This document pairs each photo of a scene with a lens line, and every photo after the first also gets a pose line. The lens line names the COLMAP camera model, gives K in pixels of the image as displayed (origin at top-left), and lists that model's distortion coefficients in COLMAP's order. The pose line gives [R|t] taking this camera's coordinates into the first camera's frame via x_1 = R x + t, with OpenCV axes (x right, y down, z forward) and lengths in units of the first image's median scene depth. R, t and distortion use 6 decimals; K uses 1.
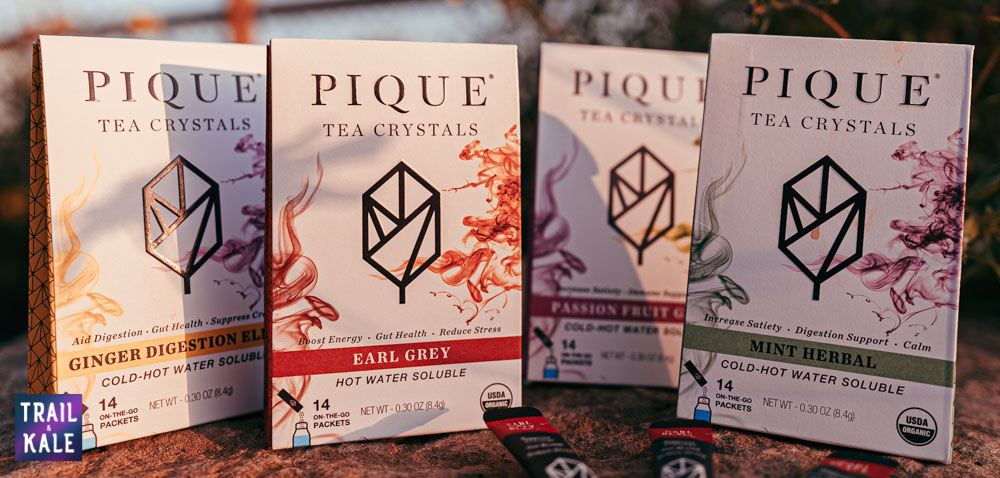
lens RADIAL K [[944.3, 0, 491.8], [0, 944.3, 241.2], [0, 0, 1]] dist [0.012305, 0.000000]
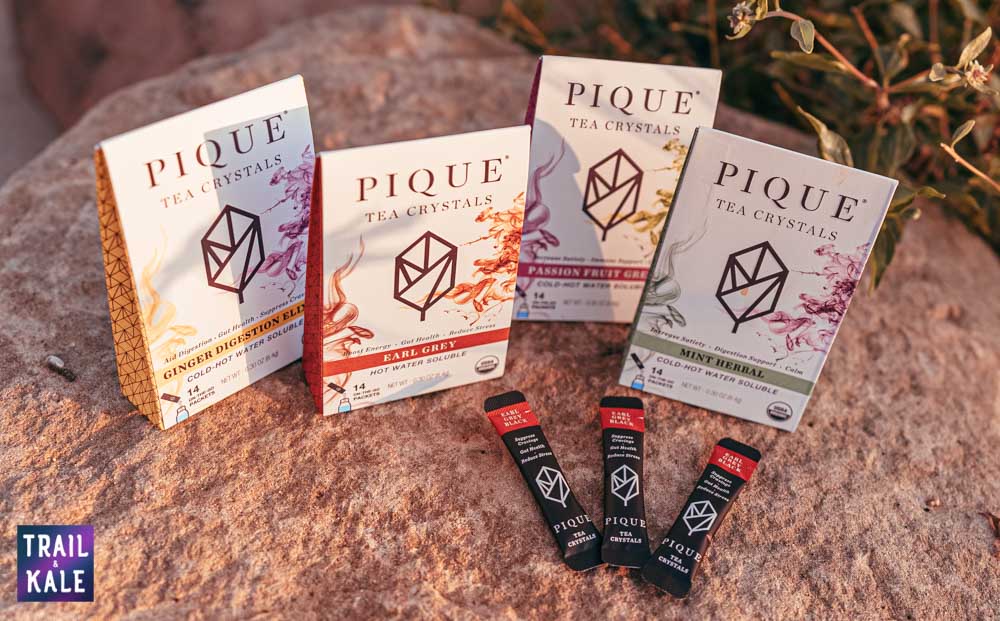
lens RADIAL K [[1021.1, 0, 504.5], [0, 1021.1, 309.6], [0, 0, 1]] dist [-0.010904, 0.000000]
pose [[0.987293, -0.007464, 0.158737, -0.205002], [-0.088948, 0.801808, 0.590925, -0.770596], [-0.131687, -0.597536, 0.790955, -0.087833]]
